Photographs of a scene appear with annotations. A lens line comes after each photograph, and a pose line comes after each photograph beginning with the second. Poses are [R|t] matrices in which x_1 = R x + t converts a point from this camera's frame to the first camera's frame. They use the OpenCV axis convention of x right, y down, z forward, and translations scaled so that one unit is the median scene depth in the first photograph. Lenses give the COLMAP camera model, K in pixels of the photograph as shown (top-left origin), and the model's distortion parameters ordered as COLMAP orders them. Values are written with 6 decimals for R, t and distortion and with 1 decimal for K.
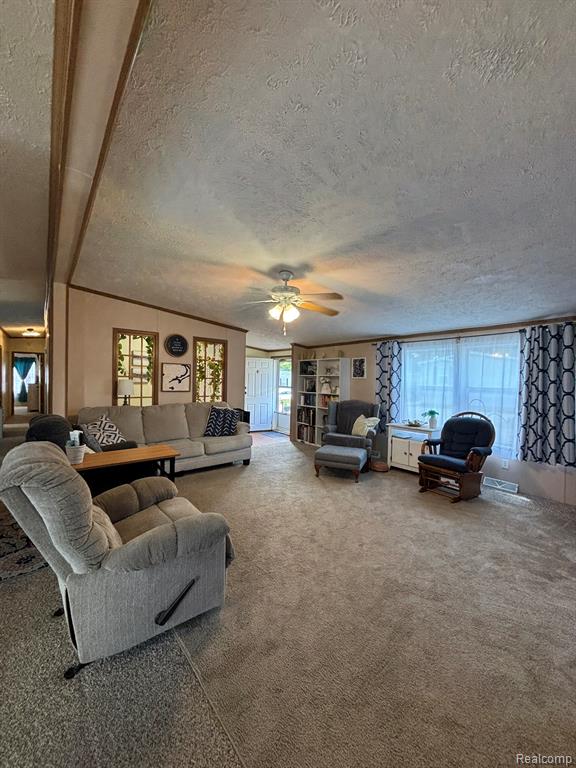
lens RADIAL K [[309.5, 0, 290.0], [0, 309.5, 386.2], [0, 0, 1]] dist [0.000805, 0.000640]
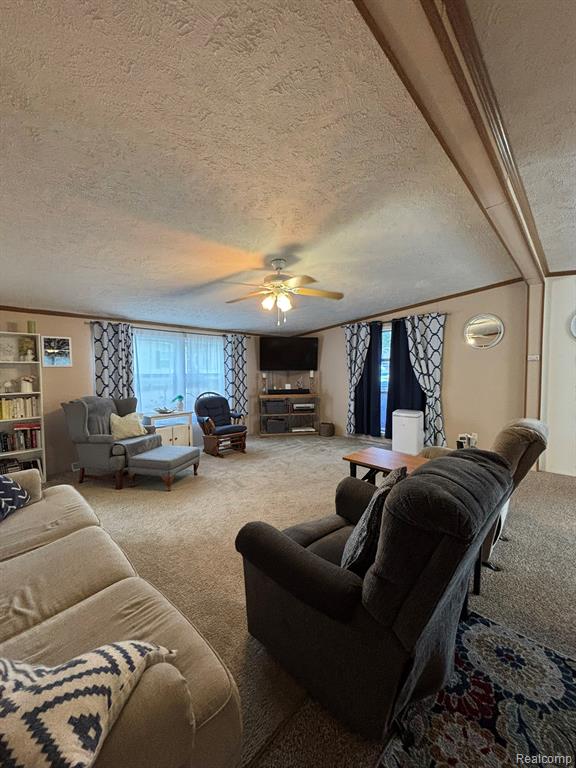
lens RADIAL K [[309.5, 0, 287.5], [0, 309.5, 384.4], [0, 0, 1]] dist [0.000805, 0.000640]
pose [[-0.142879, -0.062531, 0.987763, -0.766517], [0.021650, 0.997566, 0.066284, -0.029882], [-0.989503, 0.030856, -0.141178, 0.844867]]
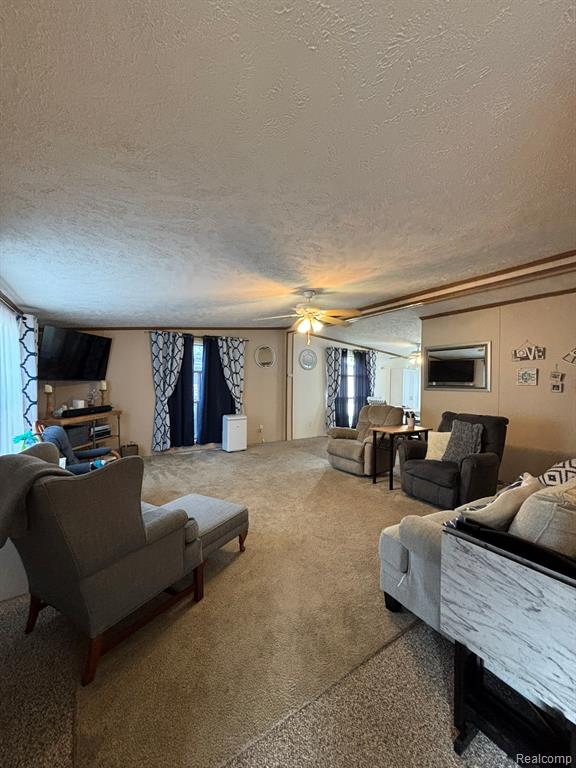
lens RADIAL K [[309.5, 0, 292.4], [0, 309.5, 382.3], [0, 0, 1]] dist [0.000805, 0.000640]
pose [[-0.995568, -0.027238, 0.090014, -0.051829], [-0.025031, 0.999360, 0.025555, -0.037452], [-0.090652, 0.023188, -0.995613, 1.634965]]
